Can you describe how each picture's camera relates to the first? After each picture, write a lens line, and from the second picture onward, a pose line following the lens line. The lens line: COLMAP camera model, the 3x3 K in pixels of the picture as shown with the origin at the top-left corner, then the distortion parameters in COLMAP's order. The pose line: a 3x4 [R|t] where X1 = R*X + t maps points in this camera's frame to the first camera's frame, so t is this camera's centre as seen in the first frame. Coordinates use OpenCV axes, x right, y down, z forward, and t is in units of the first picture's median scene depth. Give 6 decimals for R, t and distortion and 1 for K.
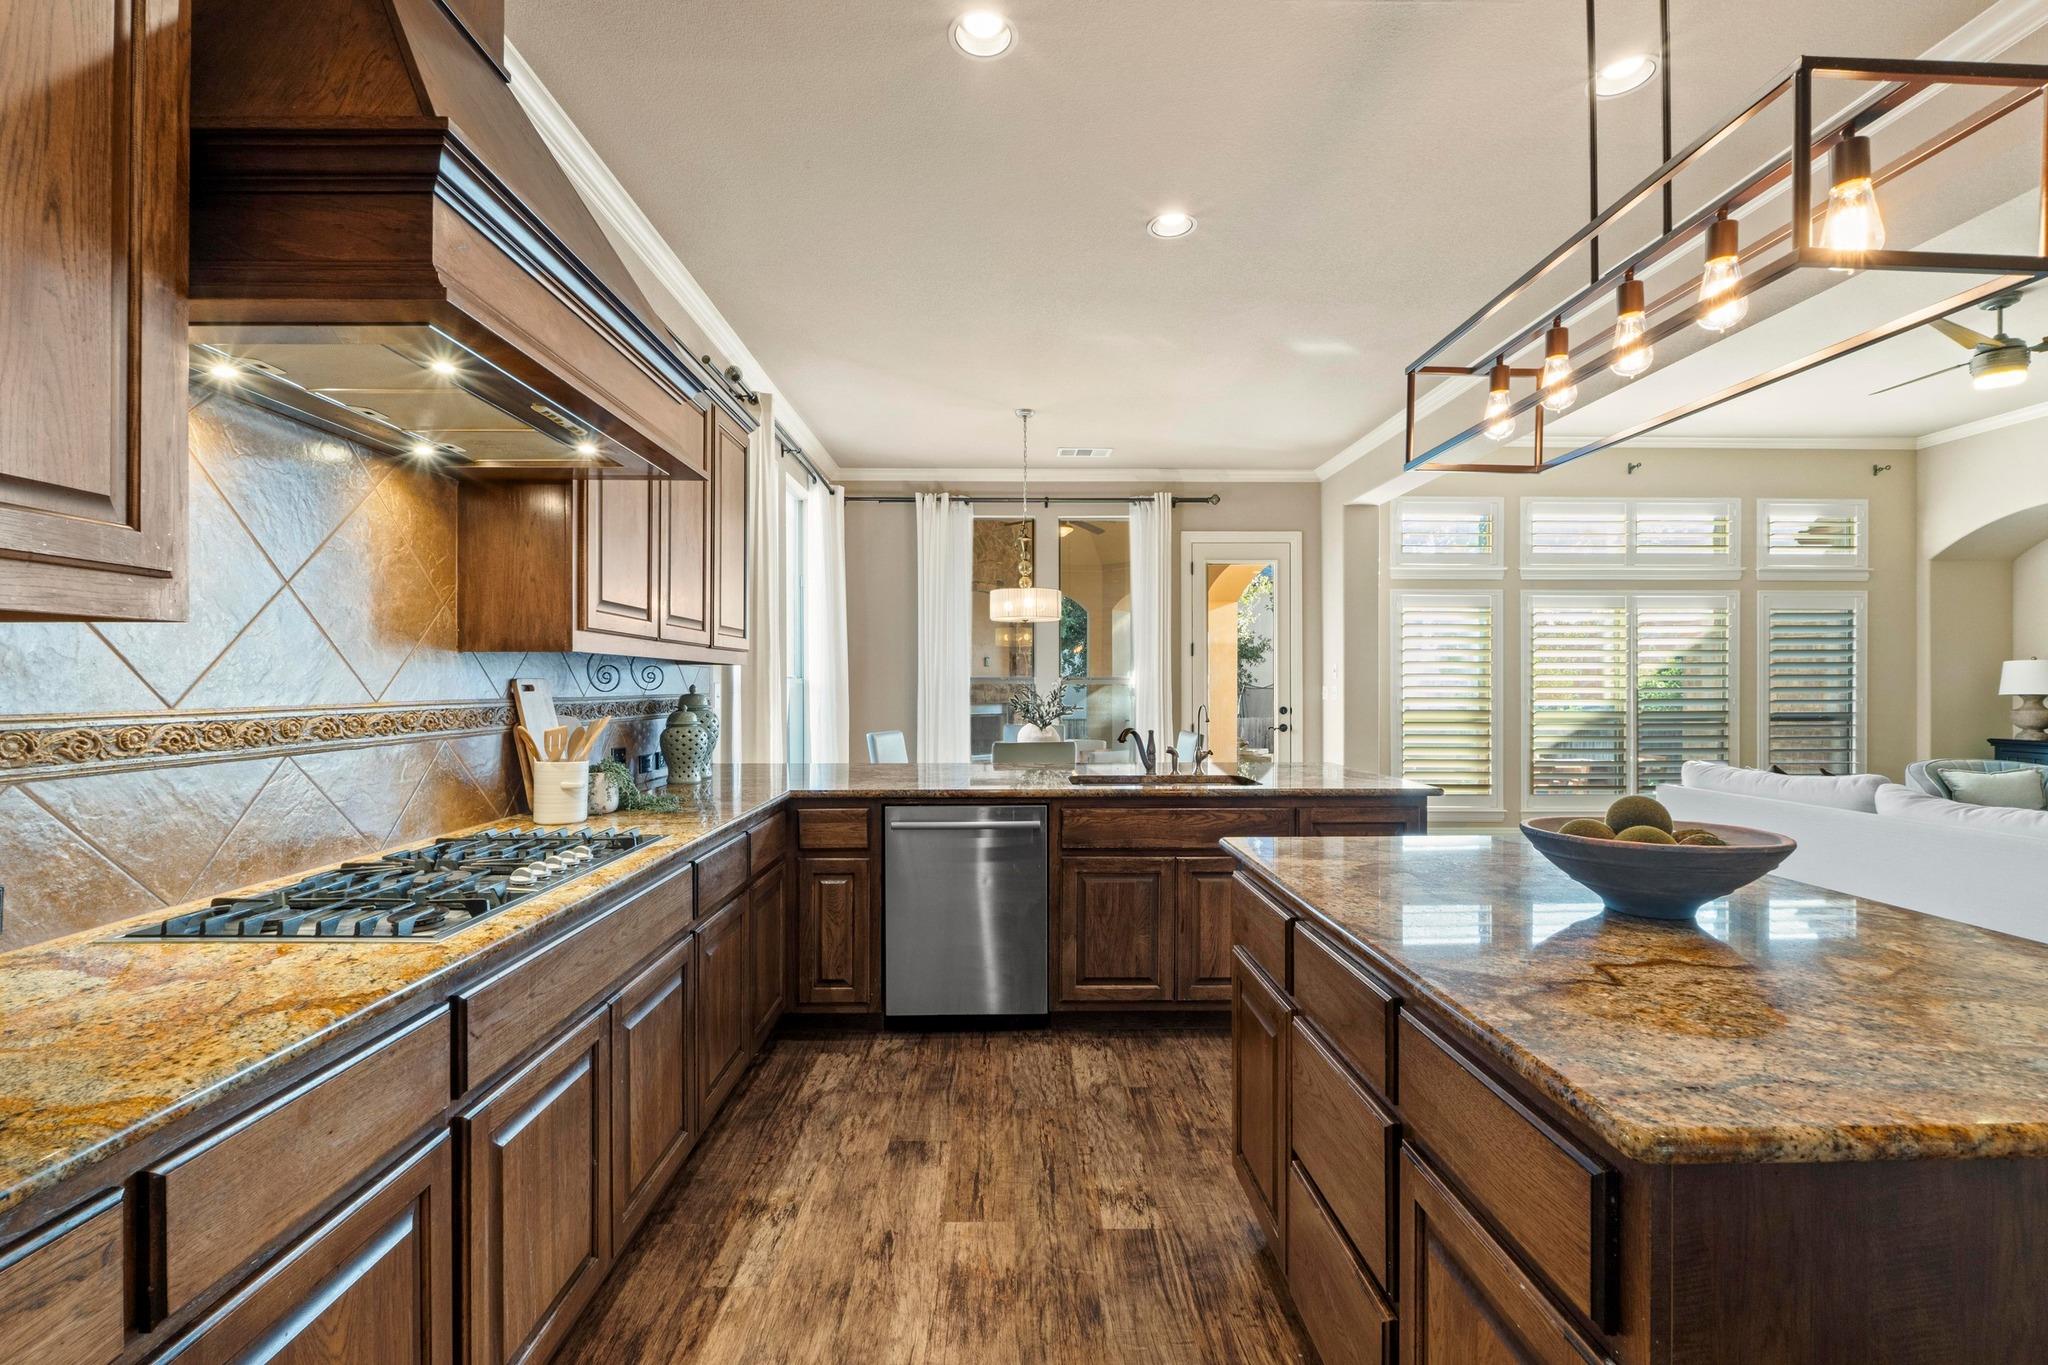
lens RADIAL K [[879.2, 0, 1015.6], [0, 879.2, 690.8], [0, 0, 1]] dist [-0.006428, 0.001169]
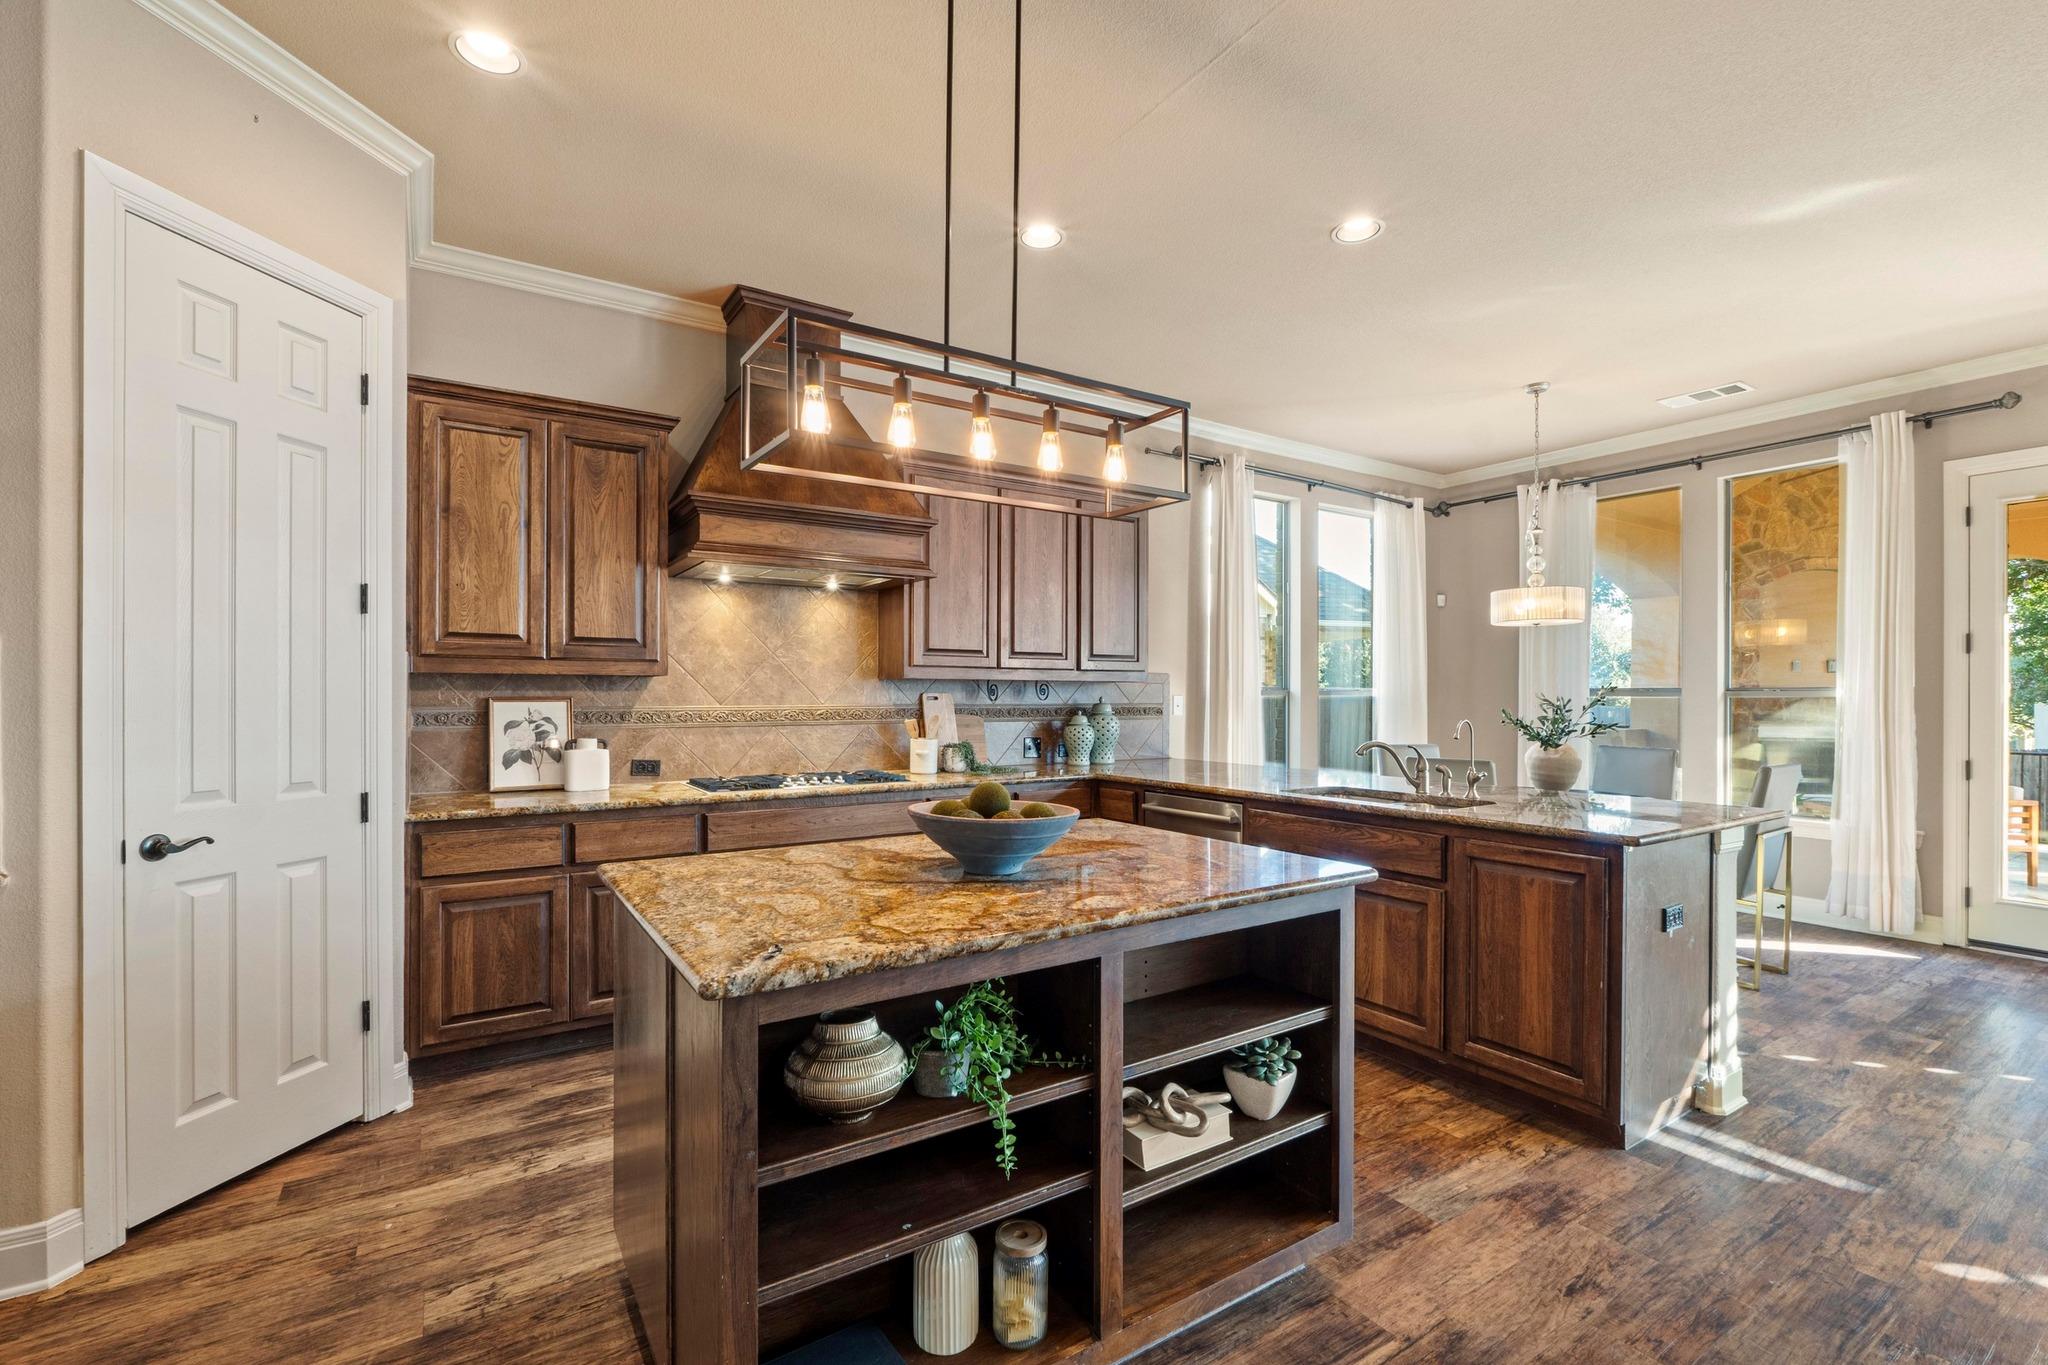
lens RADIAL K [[879.2, 0, 1010.2], [0, 879.2, 711.2], [0, 0, 1]] dist [-0.006428, 0.001169]
pose [[0.523150, 0.016345, -0.852084, 0.382948], [-0.007033, 0.999865, 0.014861, -0.001425], [0.852211, -0.001782, 0.523195, 0.072762]]
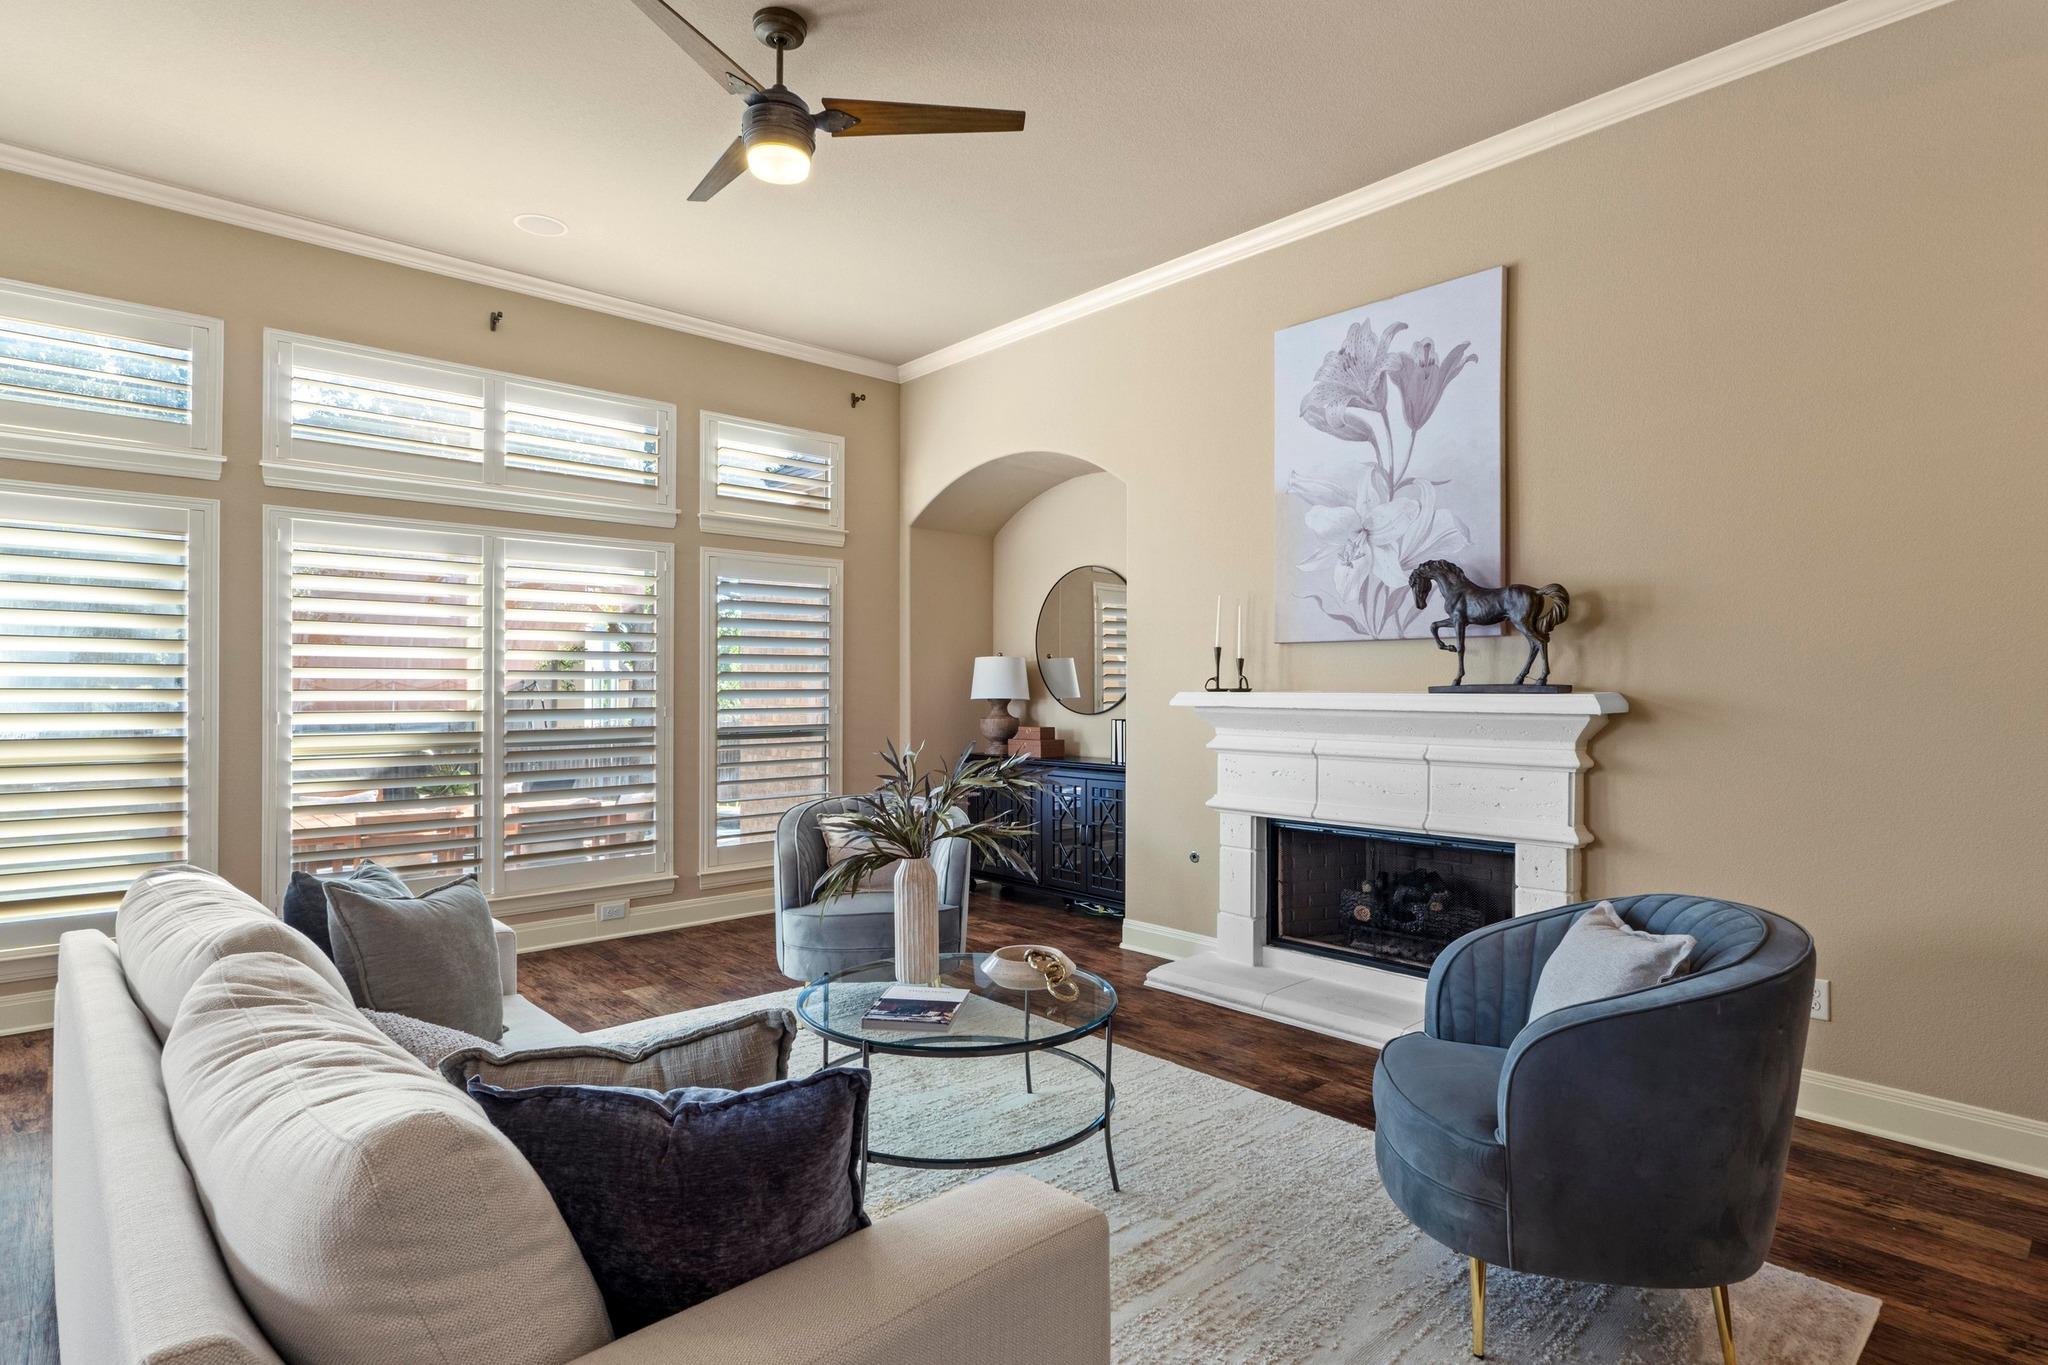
lens RADIAL K [[1038.8, 0, 1014.5], [0, 1038.8, 679.6], [0, 0, 1]] dist [-0.001367, -0.000911]
pose [[0.757393, 0.005289, 0.652937, 0.518552], [0.001955, 0.999944, -0.010367, -0.003451], [-0.652956, 0.009129, 0.757341, 0.244699]]
